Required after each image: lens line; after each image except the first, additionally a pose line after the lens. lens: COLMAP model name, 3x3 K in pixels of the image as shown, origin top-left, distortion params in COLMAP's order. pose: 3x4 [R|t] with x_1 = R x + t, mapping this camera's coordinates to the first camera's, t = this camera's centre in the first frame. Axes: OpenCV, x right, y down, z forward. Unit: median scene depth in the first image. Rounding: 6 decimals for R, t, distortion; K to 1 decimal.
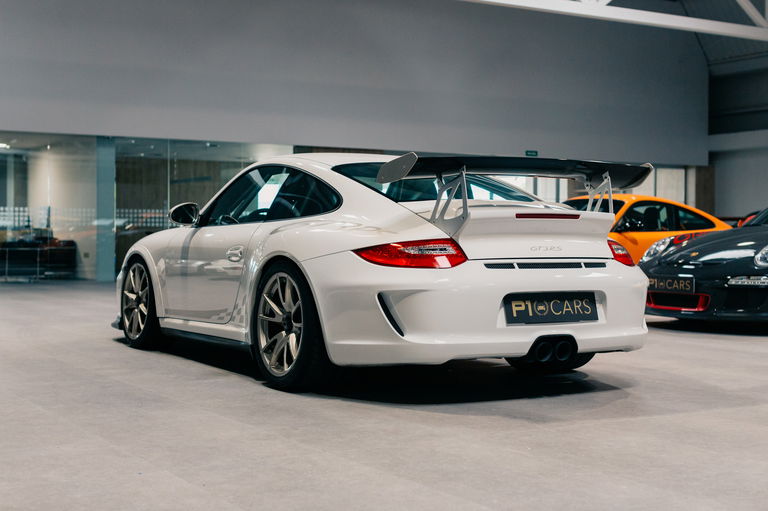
lens RADIAL K [[1210.3, 0, 384.2], [0, 1210.3, 255.0], [0, 0, 1]] dist [-0.018372, 0.000000]
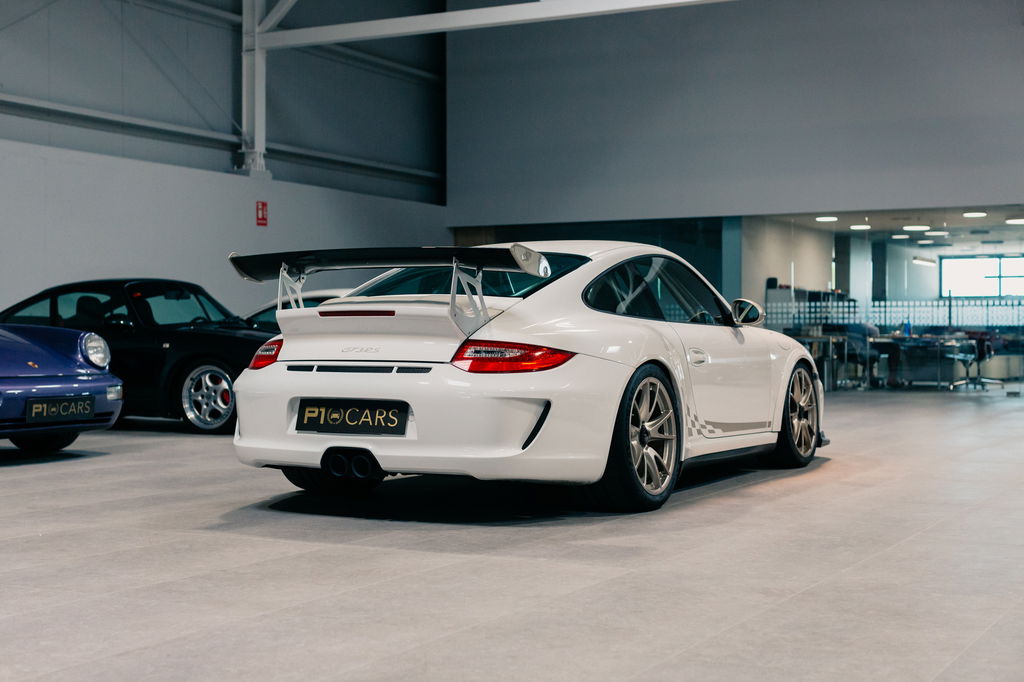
lens RADIAL K [[1467.7, 0, 512.5], [0, 1467.7, 340.9], [0, 0, 1]] dist [-0.043391, 0.000000]
pose [[0.472211, 0.000220, -0.881485, 1.139182], [-0.009303, 0.999946, -0.004734, -0.007985], [0.881436, 0.010436, 0.472188, 0.591804]]
